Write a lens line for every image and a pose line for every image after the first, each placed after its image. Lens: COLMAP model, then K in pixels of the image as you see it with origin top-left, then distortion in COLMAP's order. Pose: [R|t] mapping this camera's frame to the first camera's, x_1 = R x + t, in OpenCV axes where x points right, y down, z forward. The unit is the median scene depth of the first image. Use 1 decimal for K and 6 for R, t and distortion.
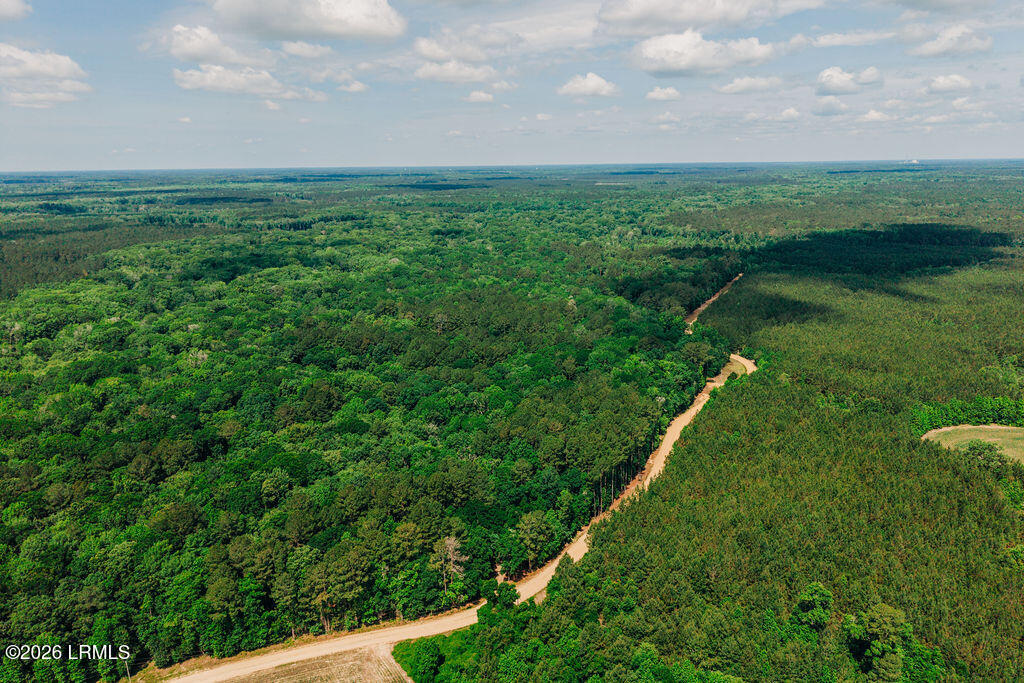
lens RADIAL K [[679.3, 0, 511.8], [0, 679.3, 342.4], [0, 0, 1]] dist [0.001305, -0.001196]
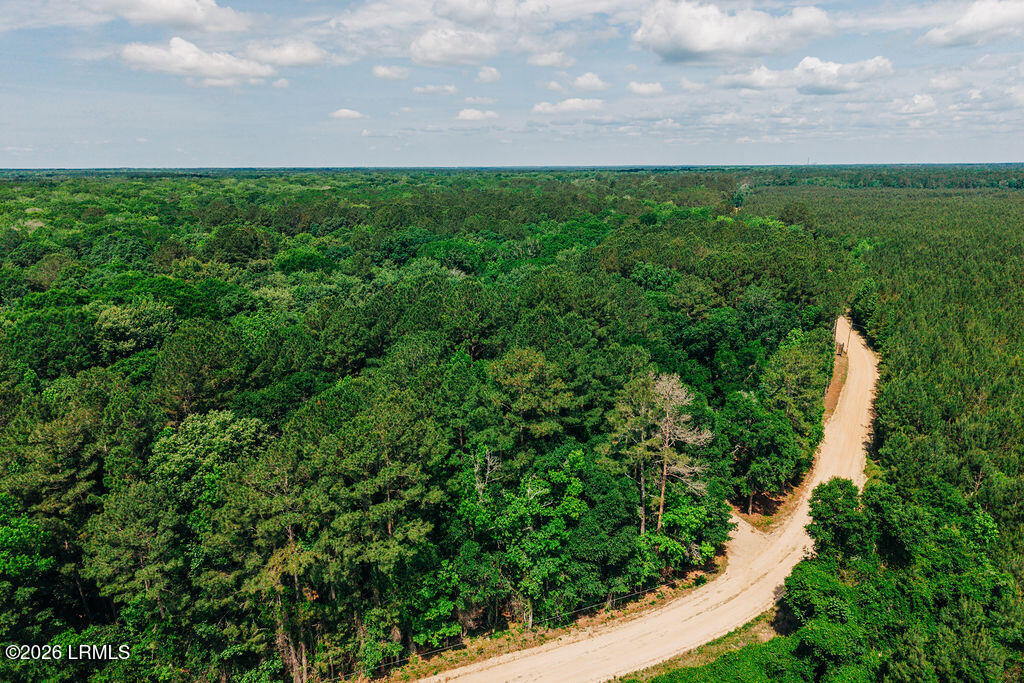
lens RADIAL K [[679.3, 0, 511.4], [0, 679.3, 339.8], [0, 0, 1]] dist [0.001305, -0.001196]
pose [[0.992706, -0.022903, 0.118367, -0.212880], [0.024534, 0.999623, -0.012338, 0.282598], [-0.118040, 0.015152, 0.992893, 0.697276]]
